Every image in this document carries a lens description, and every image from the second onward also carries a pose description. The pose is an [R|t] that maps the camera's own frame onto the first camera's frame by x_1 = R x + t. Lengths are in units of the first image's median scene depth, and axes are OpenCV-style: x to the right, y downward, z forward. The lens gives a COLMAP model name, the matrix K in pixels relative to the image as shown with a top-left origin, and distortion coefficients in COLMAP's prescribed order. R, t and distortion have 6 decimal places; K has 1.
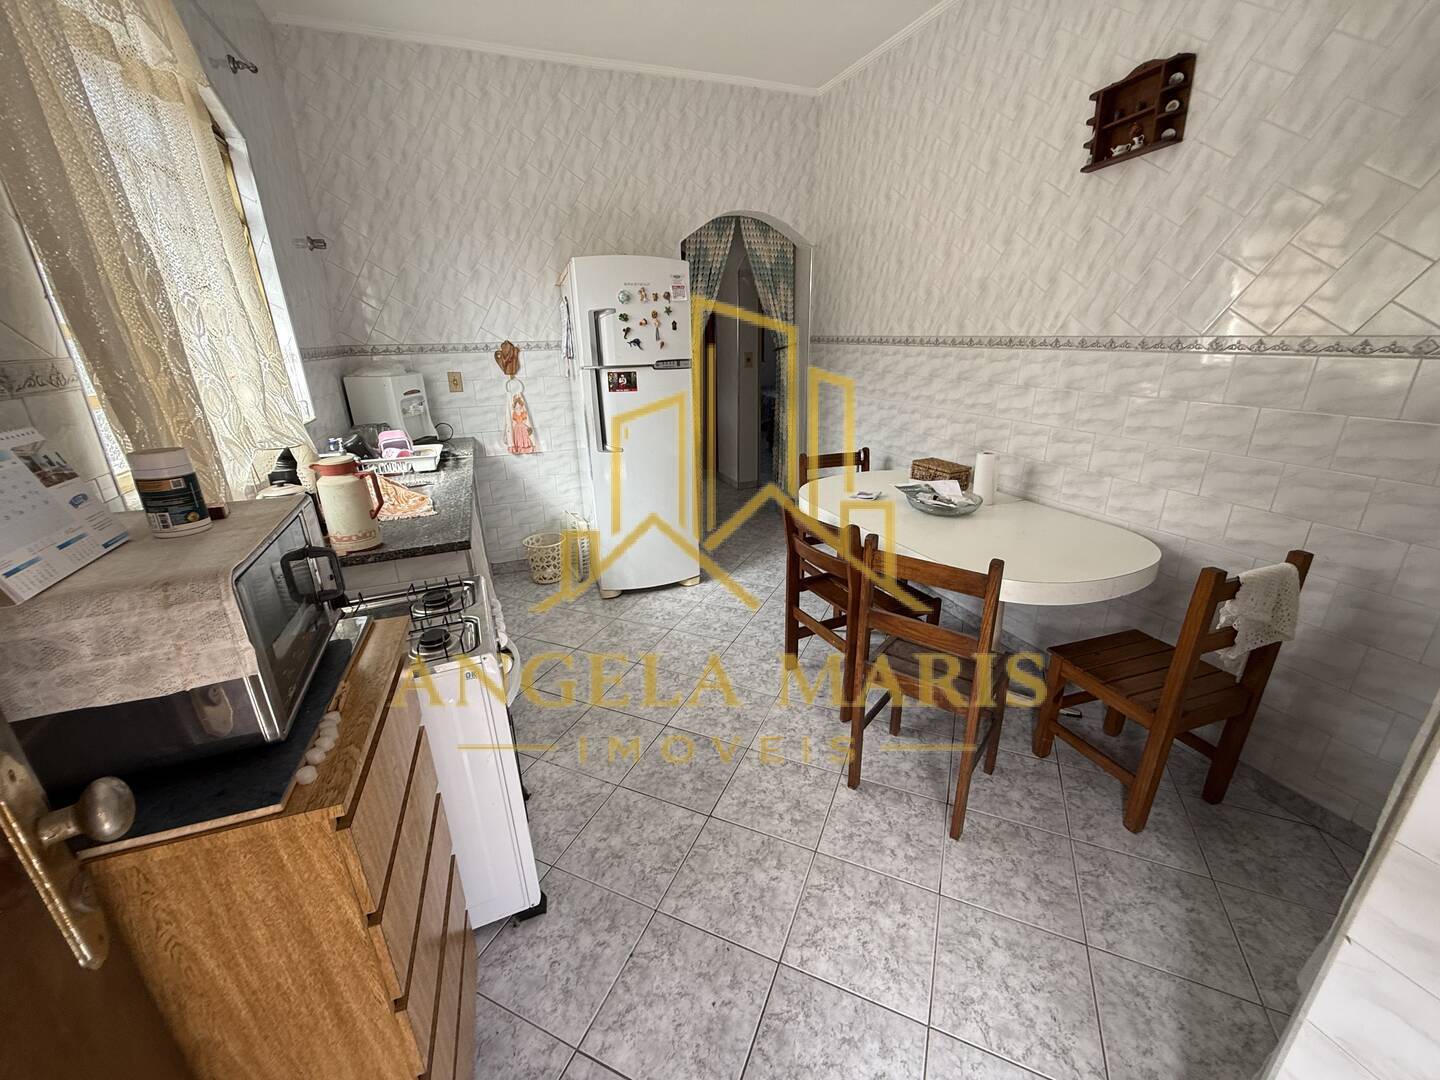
lens RADIAL K [[572.1, 0, 719.9], [0, 572.1, 540.2], [0, 0, 1]] dist [0.000960, 0.000446]
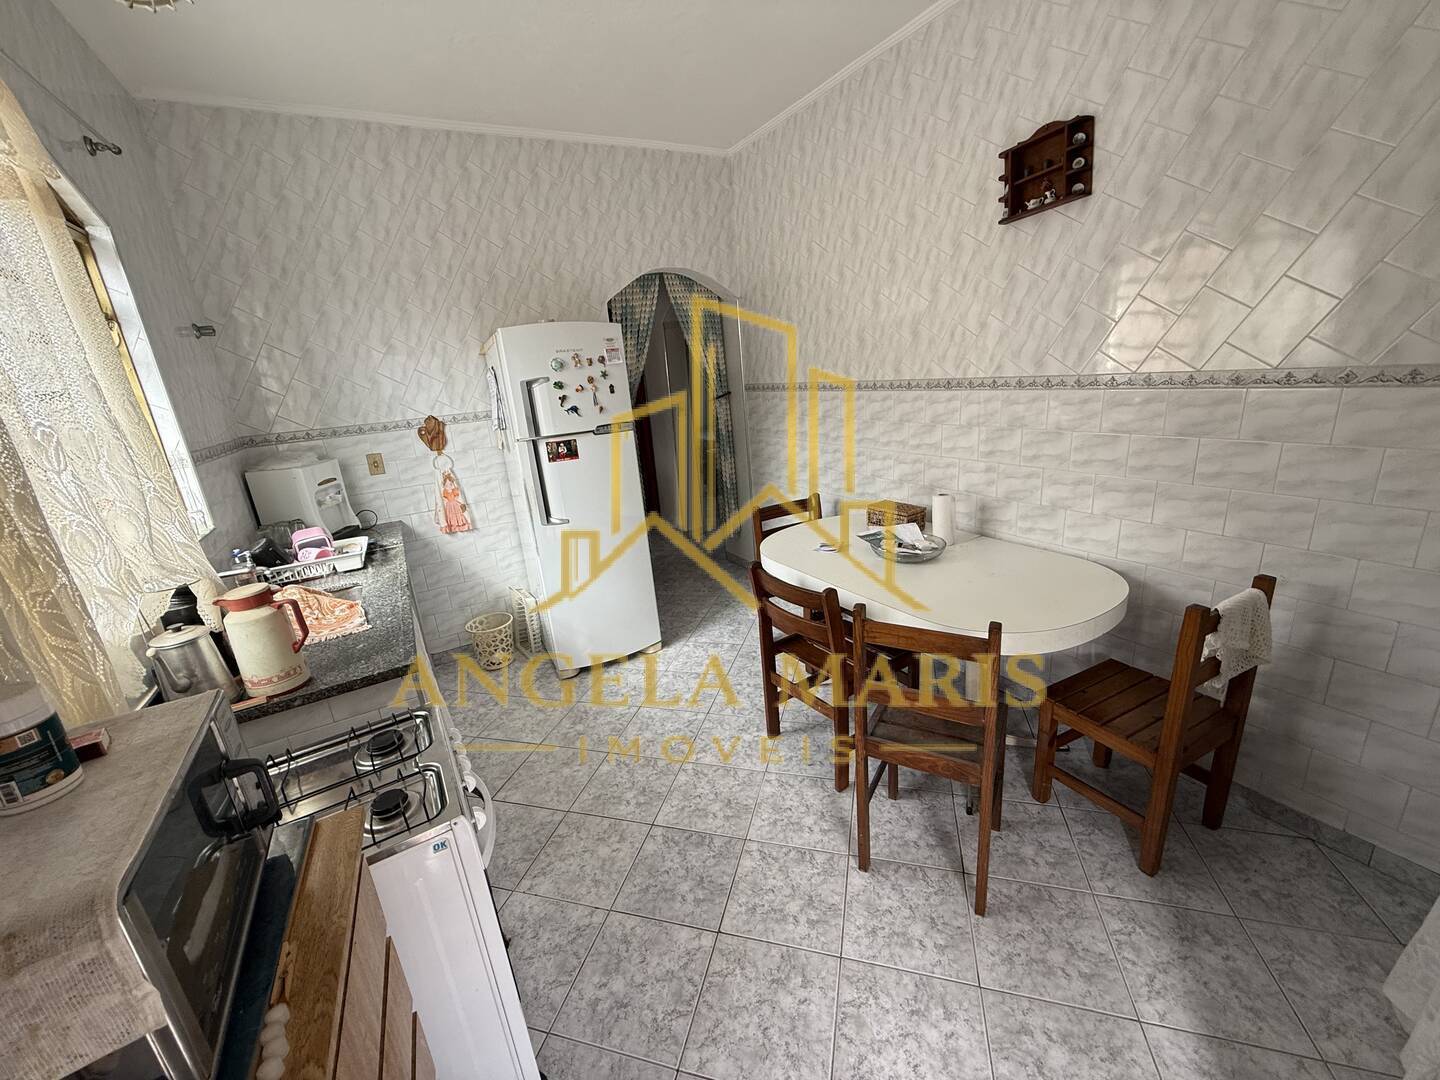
lens RADIAL K [[572.1, 0, 720.2], [0, 572.1, 541.9], [0, 0, 1]] dist [0.000960, 0.000446]
pose [[0.988745, -0.100857, 0.110503, -0.047165], [0.107318, 0.992749, -0.054159, -0.070036], [-0.104240, 0.065408, 0.992399, 0.059234]]
